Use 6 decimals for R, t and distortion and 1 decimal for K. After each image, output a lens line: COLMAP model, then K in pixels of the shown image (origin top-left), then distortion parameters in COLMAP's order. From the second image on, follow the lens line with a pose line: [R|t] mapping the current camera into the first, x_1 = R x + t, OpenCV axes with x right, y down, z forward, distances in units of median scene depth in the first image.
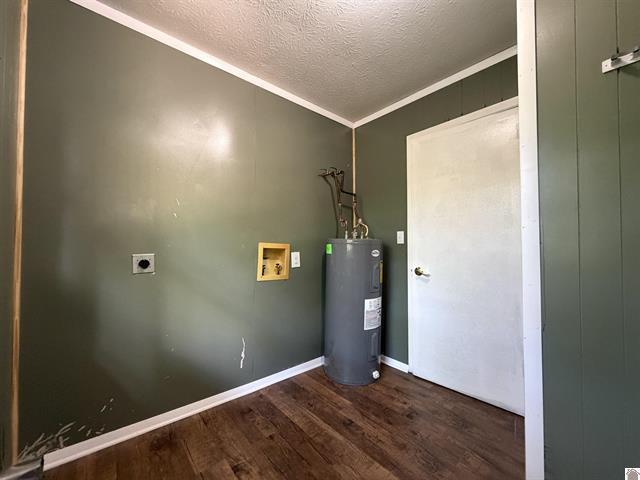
lens RADIAL K [[255.7, 0, 317.2], [0, 255.7, 242.9], [0, 0, 1]] dist [0.008338, 0.000398]
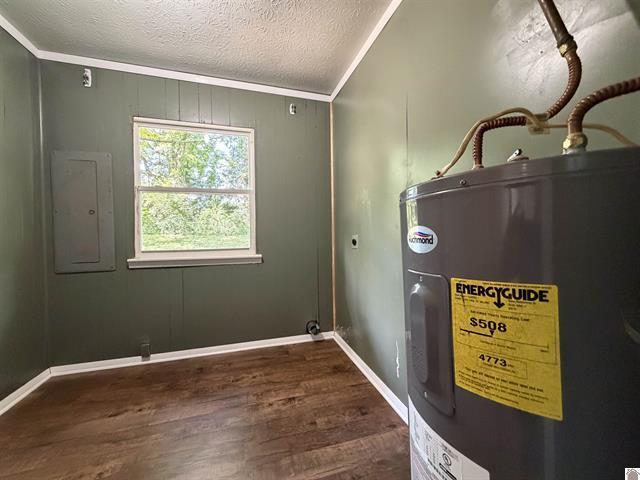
lens RADIAL K [[255.7, 0, 316.8], [0, 255.7, 237.5], [0, 0, 1]] dist [0.008338, 0.000398]
pose [[-0.403810, 0.008135, -0.914807, 0.684744], [0.031891, 0.999478, -0.005189, 0.059029], [0.914287, -0.031269, -0.403859, 1.398564]]
